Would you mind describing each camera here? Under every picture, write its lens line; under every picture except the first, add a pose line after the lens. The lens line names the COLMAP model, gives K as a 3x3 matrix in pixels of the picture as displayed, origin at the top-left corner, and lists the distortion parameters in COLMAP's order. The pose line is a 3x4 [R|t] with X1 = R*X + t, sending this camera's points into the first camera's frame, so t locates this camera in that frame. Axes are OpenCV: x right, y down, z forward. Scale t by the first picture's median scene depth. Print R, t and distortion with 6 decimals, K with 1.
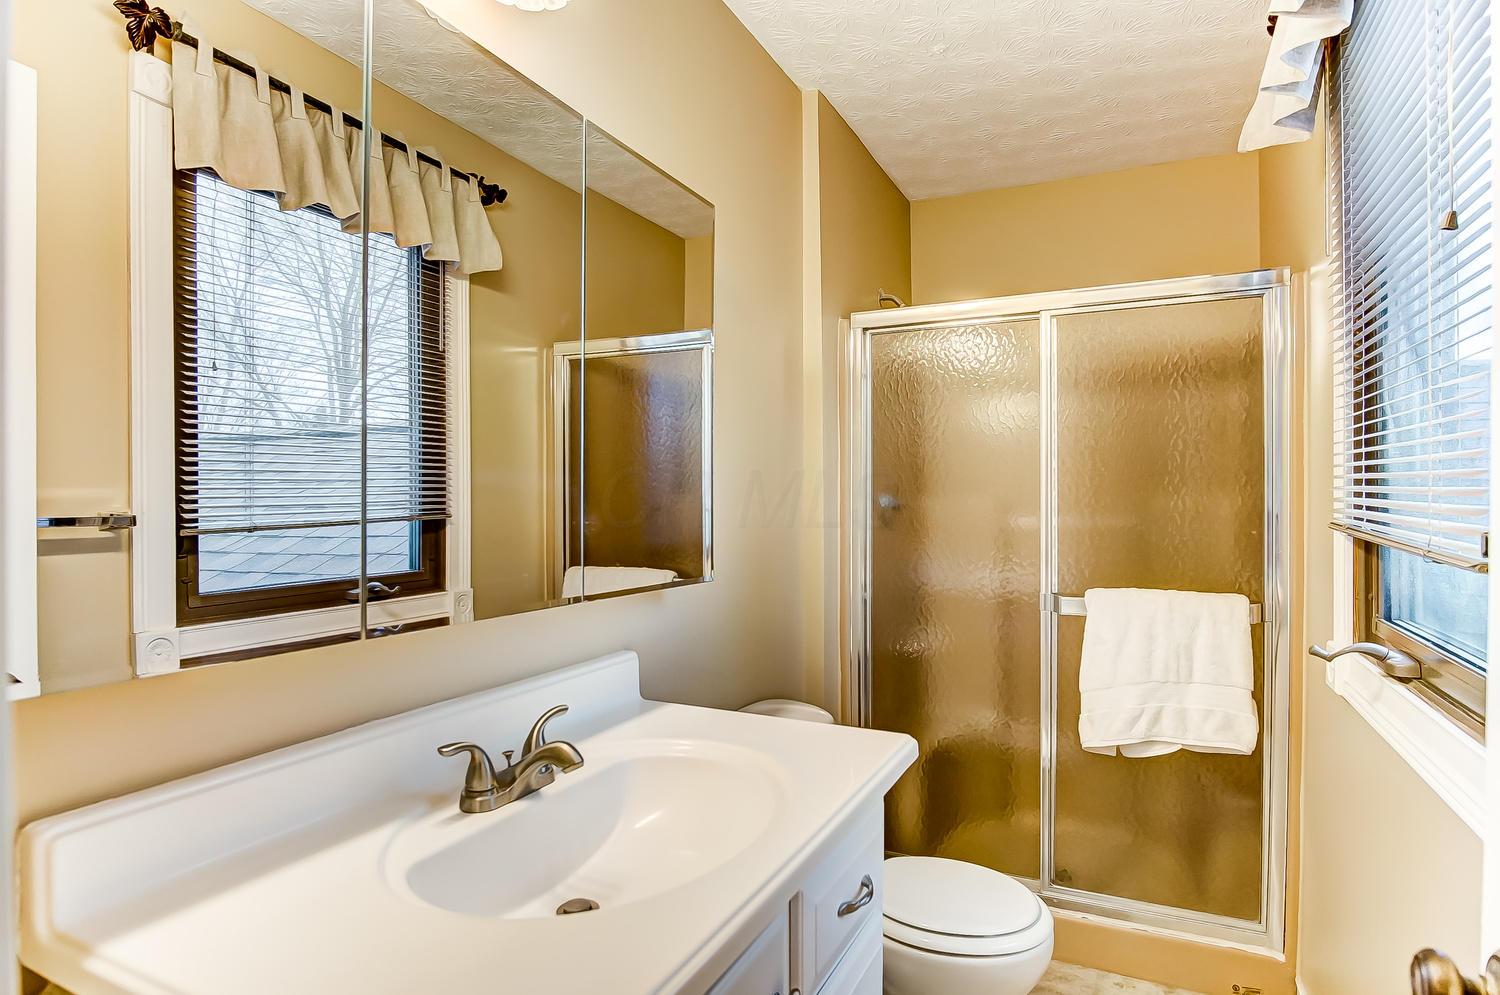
lens RADIAL K [[793.9, 0, 752.1], [0, 793.9, 500.3], [0, 0, 1]] dist [0.006822, 0.000436]
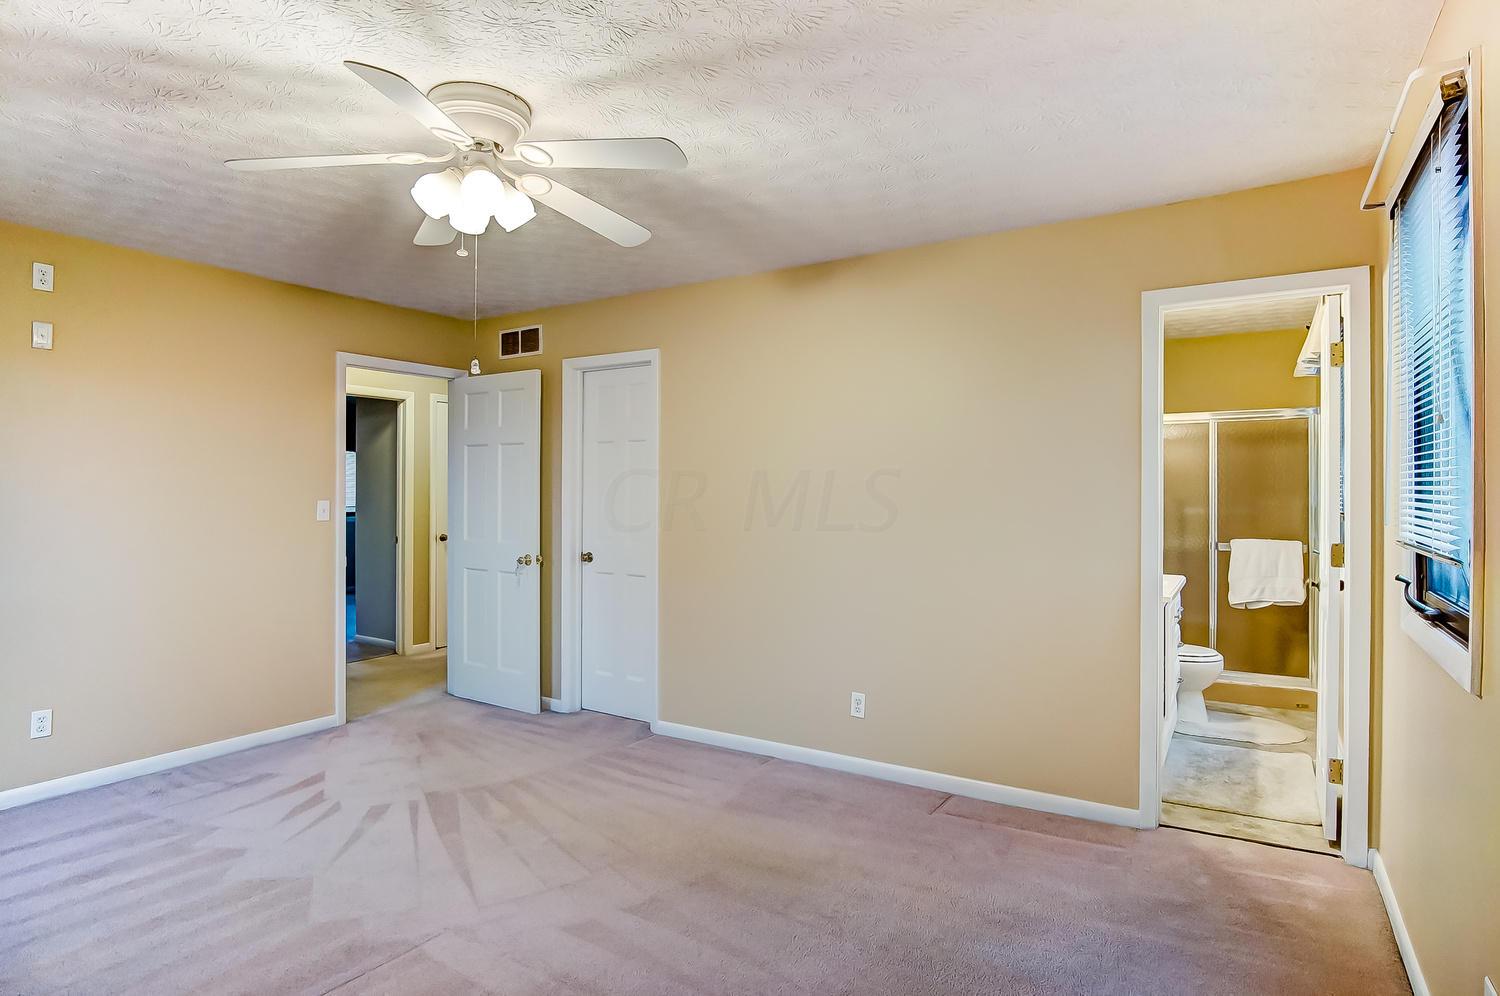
lens RADIAL K [[793.9, 0, 758.5], [0, 793.9, 494.3], [0, 0, 1]] dist [0.006822, 0.000436]
pose [[0.996674, -0.000857, -0.081492, -0.813879], [0.000005, 0.999945, -0.010463, 0.001627], [0.081496, 0.010428, 0.996619, -1.526541]]
